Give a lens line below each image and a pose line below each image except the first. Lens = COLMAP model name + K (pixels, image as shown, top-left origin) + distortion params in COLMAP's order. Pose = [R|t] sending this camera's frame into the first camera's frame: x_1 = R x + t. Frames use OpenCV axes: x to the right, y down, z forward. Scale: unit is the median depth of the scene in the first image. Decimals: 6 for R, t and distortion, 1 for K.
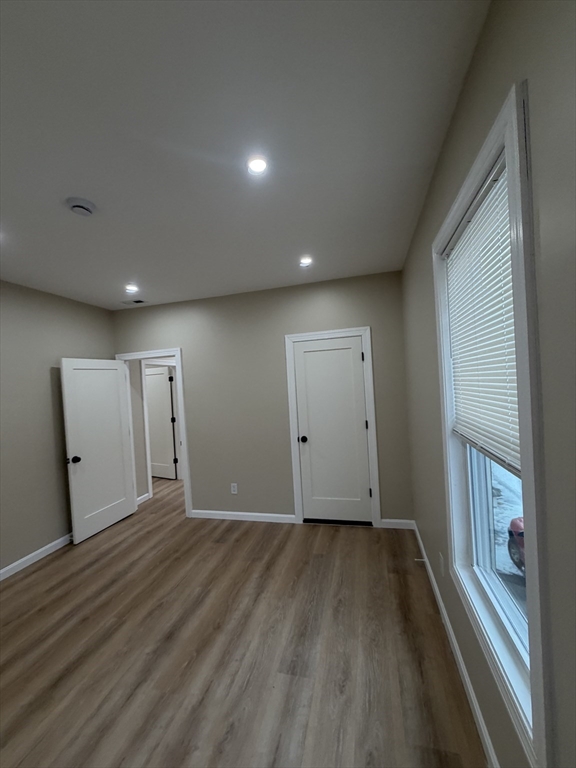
lens RADIAL K [[305.0, 0, 285.4], [0, 305.0, 379.3], [0, 0, 1]] dist [0.000774, 0.000396]
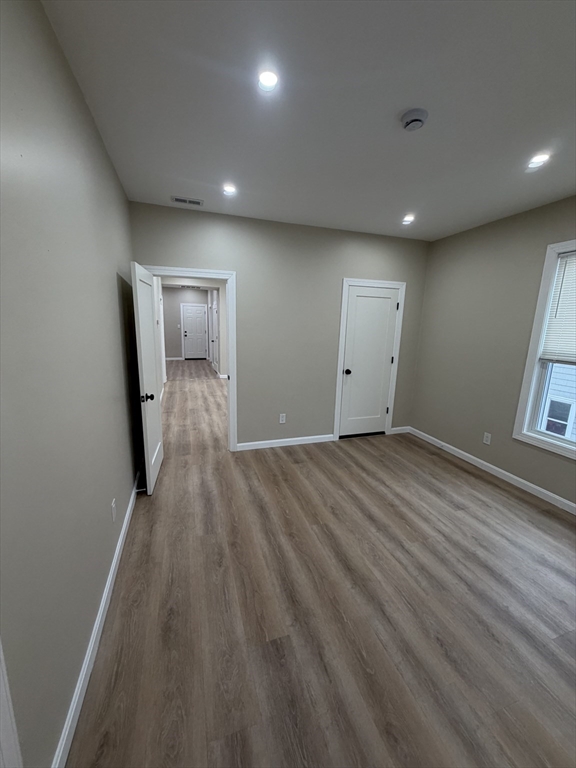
lens RADIAL K [[305.0, 0, 284.3], [0, 305.0, 382.6], [0, 0, 1]] dist [0.000774, 0.000396]
pose [[0.838125, -0.022905, 0.544998, -0.970562], [-0.081968, 0.982485, 0.167346, 0.072856], [-0.539285, -0.184929, 0.821567, 0.187537]]
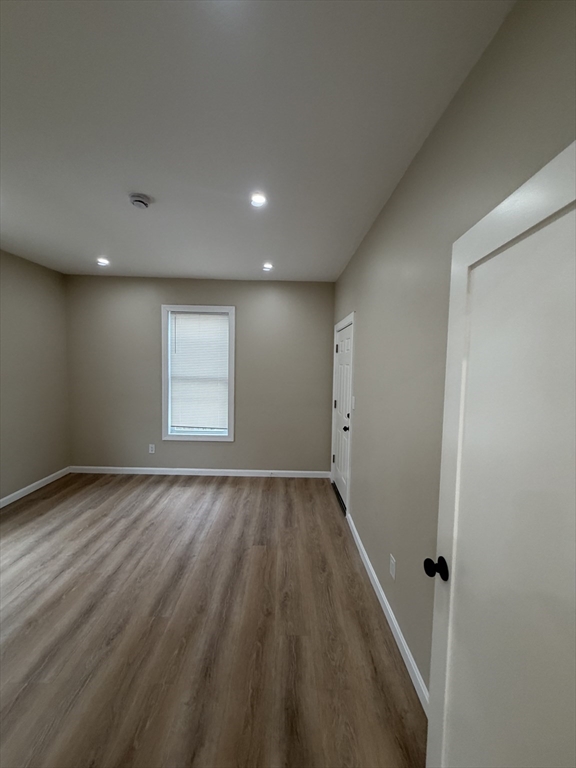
lens RADIAL K [[305.0, 0, 285.9], [0, 305.0, 386.0], [0, 0, 1]] dist [0.000774, 0.000396]
pose [[-0.964002, 0.059201, -0.259220, -0.549461], [0.039665, 0.996009, 0.079960, 0.053712], [0.262919, 0.066800, -0.962503, 1.472530]]
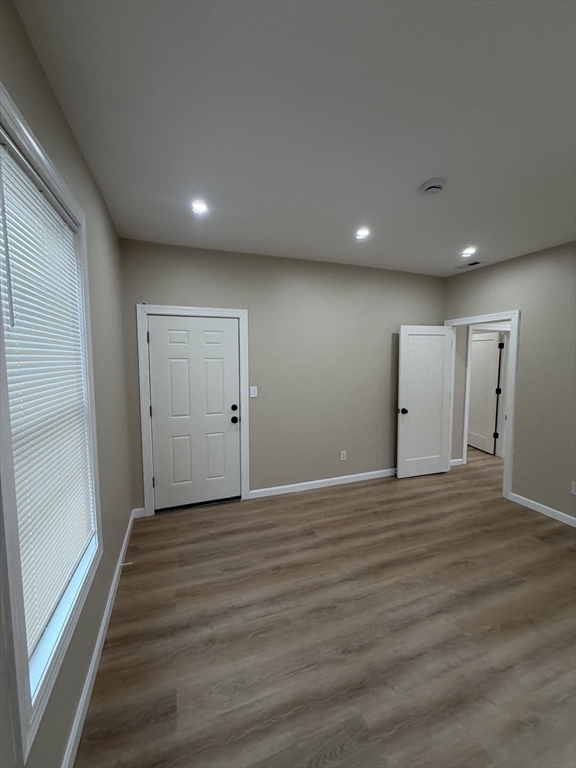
lens RADIAL K [[305.0, 0, 291.4], [0, 305.0, 382.1], [0, 0, 1]] dist [0.000774, 0.000396]
pose [[0.579736, 0.129063, -0.804518, 0.005148], [-0.029677, 0.990065, 0.137444, -0.001242], [0.814264, -0.055806, 0.577806, -0.050639]]
